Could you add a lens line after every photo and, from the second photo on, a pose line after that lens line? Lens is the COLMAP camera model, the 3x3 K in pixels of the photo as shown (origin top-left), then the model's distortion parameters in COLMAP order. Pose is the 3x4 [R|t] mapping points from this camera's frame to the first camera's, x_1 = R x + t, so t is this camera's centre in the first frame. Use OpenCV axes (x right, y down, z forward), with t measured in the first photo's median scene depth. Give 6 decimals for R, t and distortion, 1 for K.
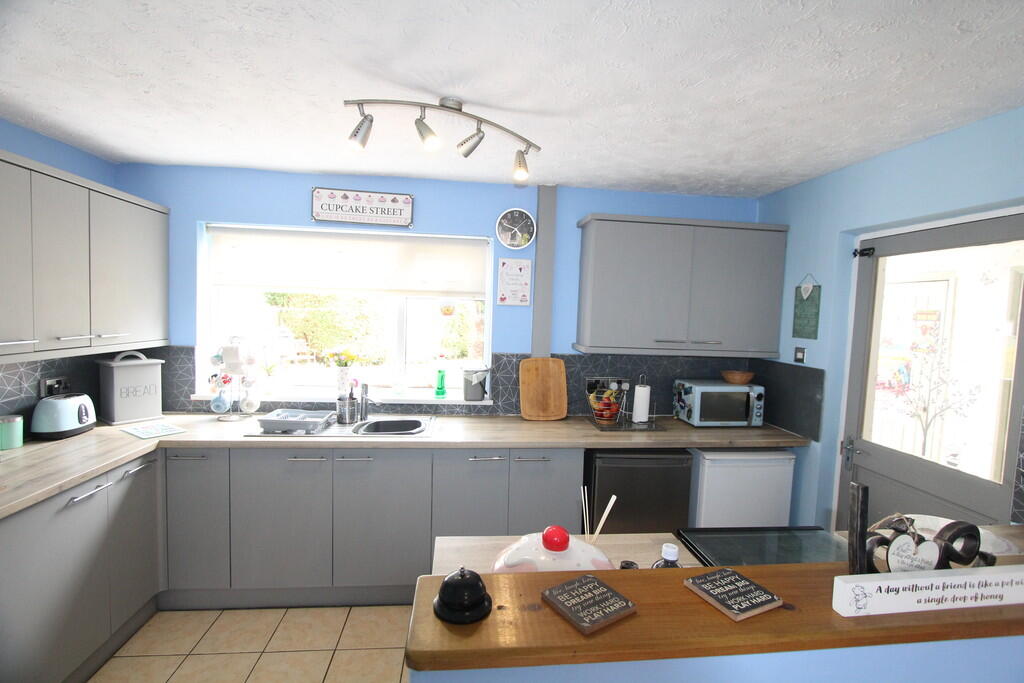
lens RADIAL K [[478.7, 0, 512.0], [0, 478.7, 341.5], [0, 0, 1]] dist [-0.000036, -0.000088]
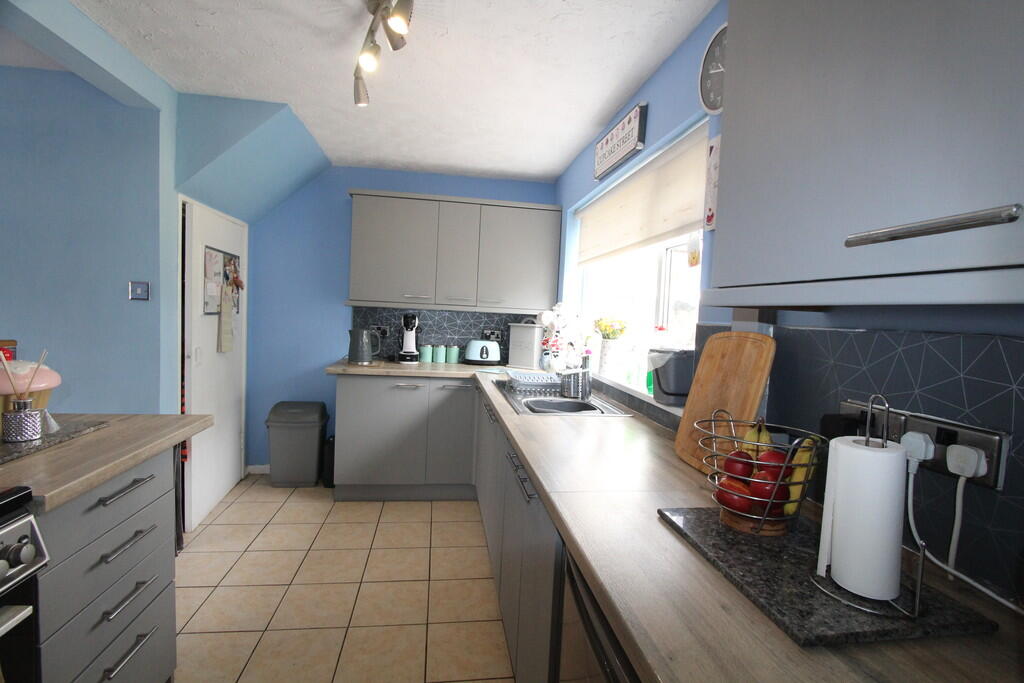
lens RADIAL K [[478.7, 0, 512.0], [0, 478.7, 341.5], [0, 0, 1]] dist [-0.000036, -0.000088]
pose [[0.041098, 0.026514, -0.998803, 0.661728], [-0.108851, 0.993817, 0.021903, 0.075343], [0.993208, 0.107821, 0.043730, 1.052259]]
